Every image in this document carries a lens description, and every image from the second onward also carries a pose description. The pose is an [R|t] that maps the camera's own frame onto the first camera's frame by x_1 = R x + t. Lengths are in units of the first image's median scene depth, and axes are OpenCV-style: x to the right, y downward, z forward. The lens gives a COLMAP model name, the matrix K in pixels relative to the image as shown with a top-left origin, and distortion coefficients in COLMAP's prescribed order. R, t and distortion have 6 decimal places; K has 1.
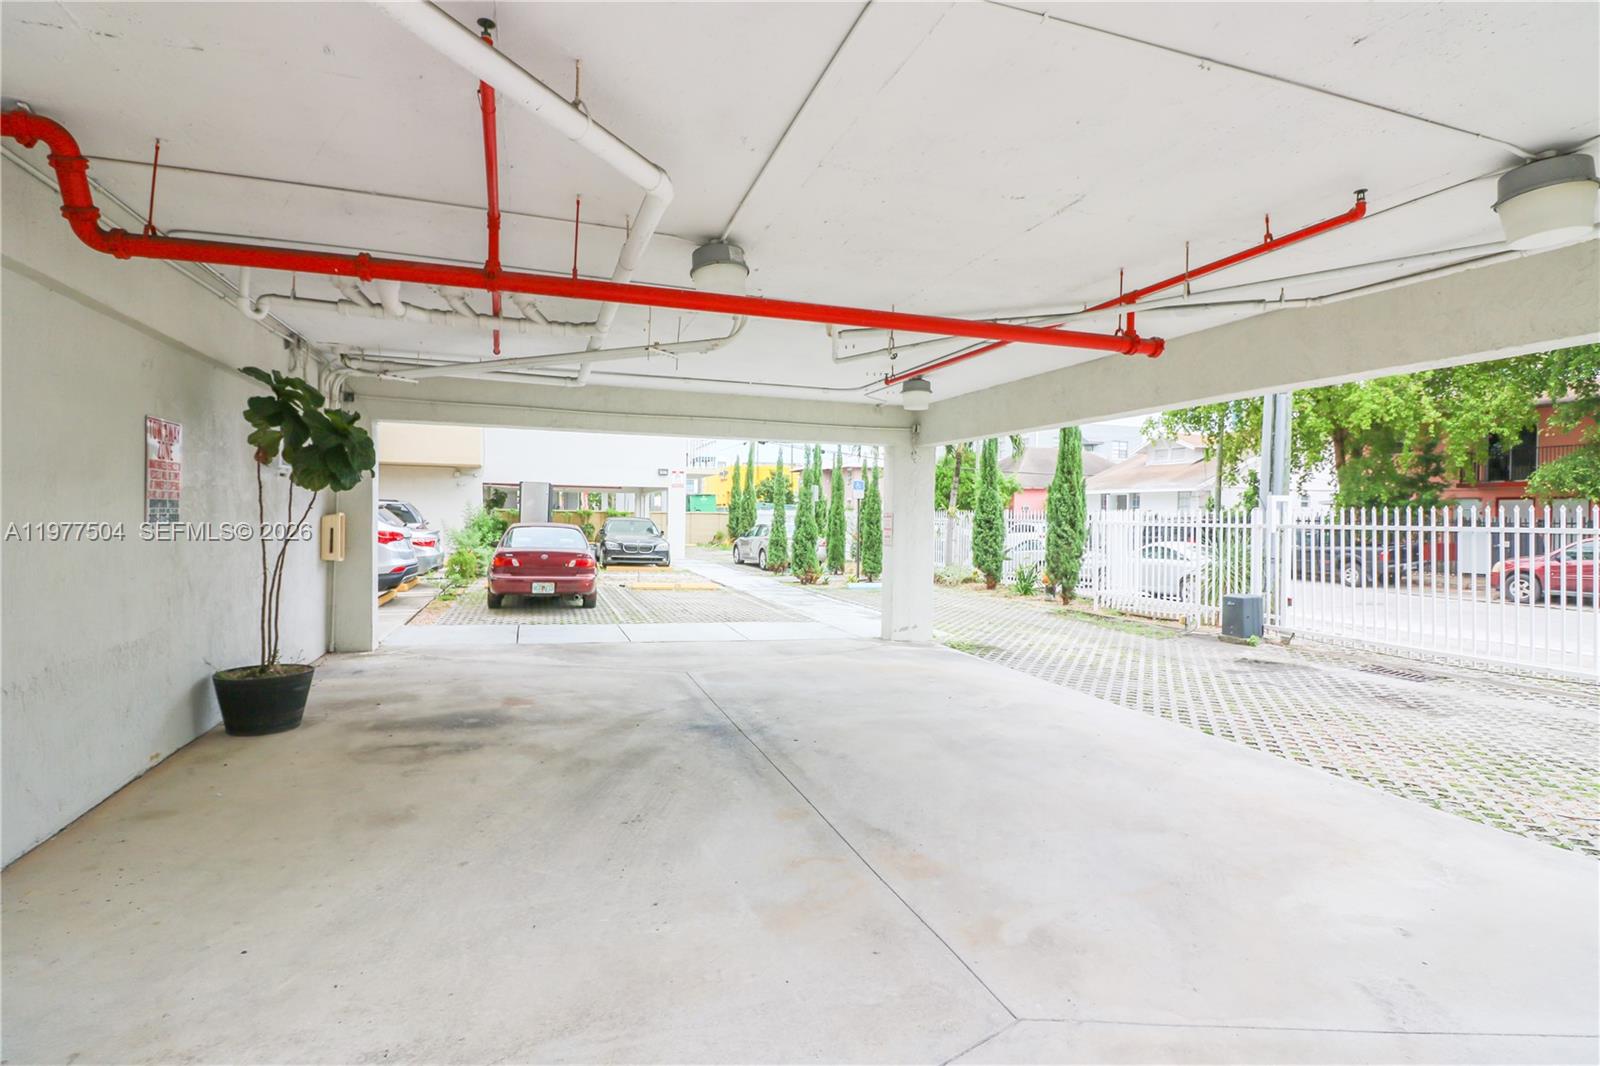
lens RADIAL K [[741.7, 0, 791.2], [0, 741.7, 519.9], [0, 0, 1]] dist [-0.007032, -0.008170]
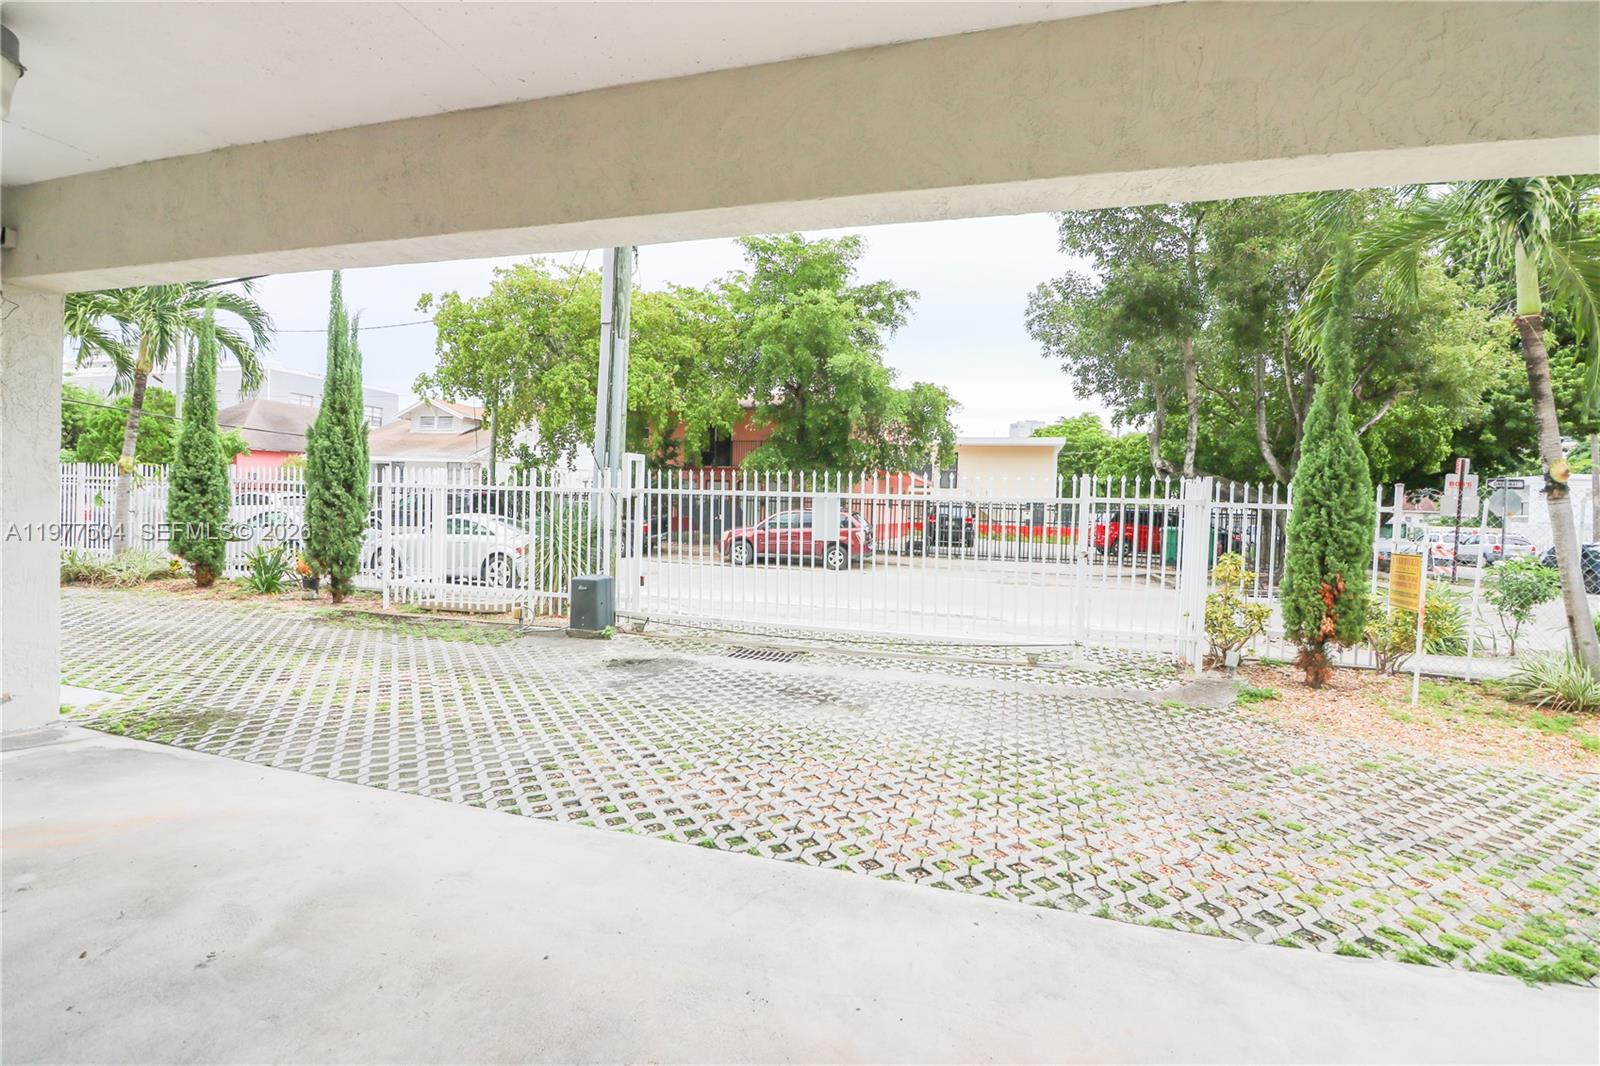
lens RADIAL K [[741.7, 0, 792.7], [0, 741.7, 528.1], [0, 0, 1]] dist [-0.007032, -0.008170]
pose [[0.588584, -0.013944, 0.808316, 0.059375], [-0.020199, 0.999285, 0.031947, 0.012852], [-0.808184, -0.035131, 0.587882, 0.232271]]
